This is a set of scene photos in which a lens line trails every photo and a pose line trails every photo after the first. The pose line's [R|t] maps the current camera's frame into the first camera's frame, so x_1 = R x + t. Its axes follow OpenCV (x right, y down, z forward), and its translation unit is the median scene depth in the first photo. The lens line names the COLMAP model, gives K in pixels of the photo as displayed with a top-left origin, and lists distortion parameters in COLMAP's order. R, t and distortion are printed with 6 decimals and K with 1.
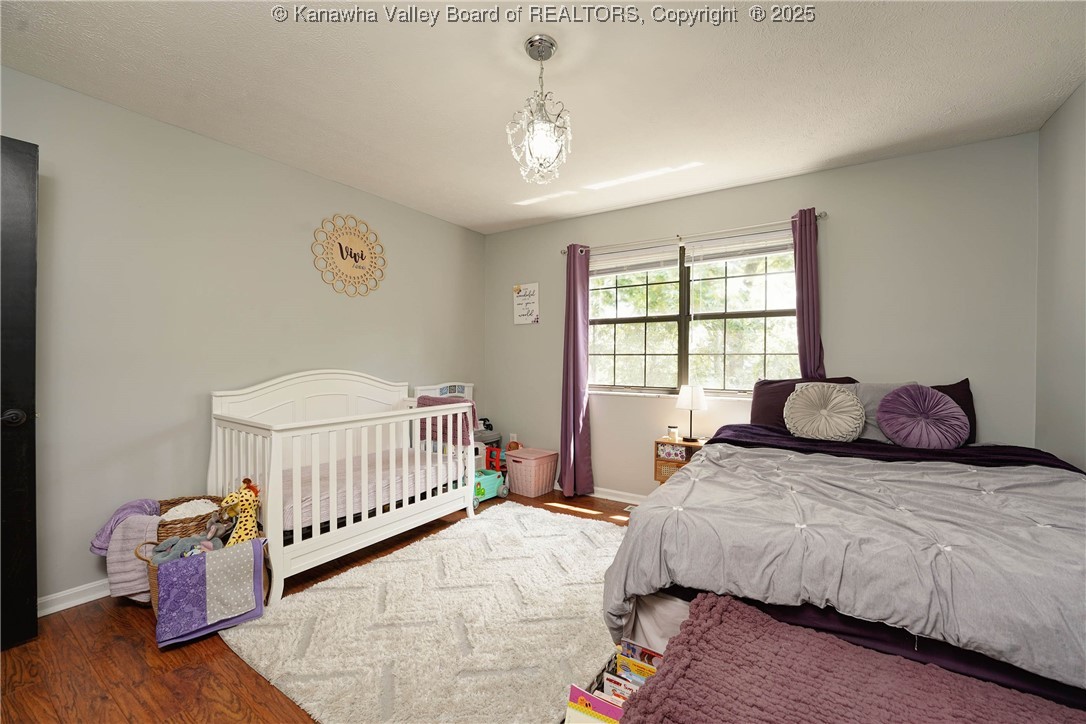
lens RADIAL K [[444.7, 0, 539.2], [0, 444.7, 355.8], [0, 0, 1]] dist [-0.021484, -0.000064]
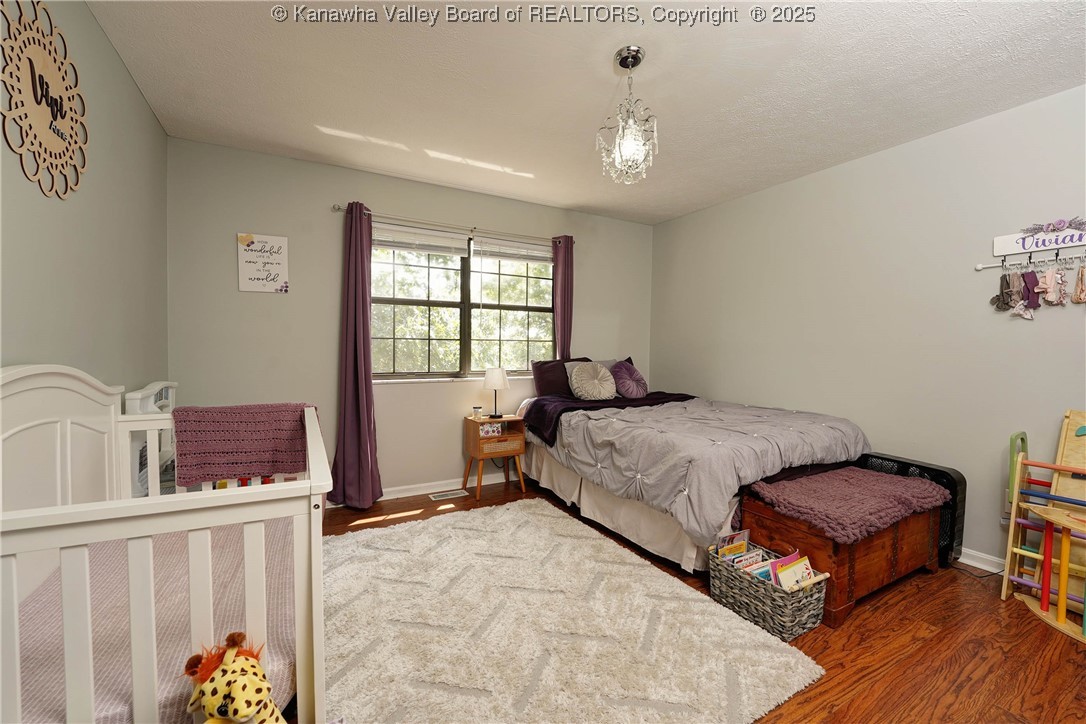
lens RADIAL K [[444.7, 0, 546.4], [0, 444.7, 357.4], [0, 0, 1]] dist [-0.021484, -0.000064]
pose [[0.448812, -0.021376, 0.893370, -0.546792], [-0.015455, 0.999379, 0.031677, 0.002235], [-0.893492, -0.028024, 0.448203, 0.350693]]
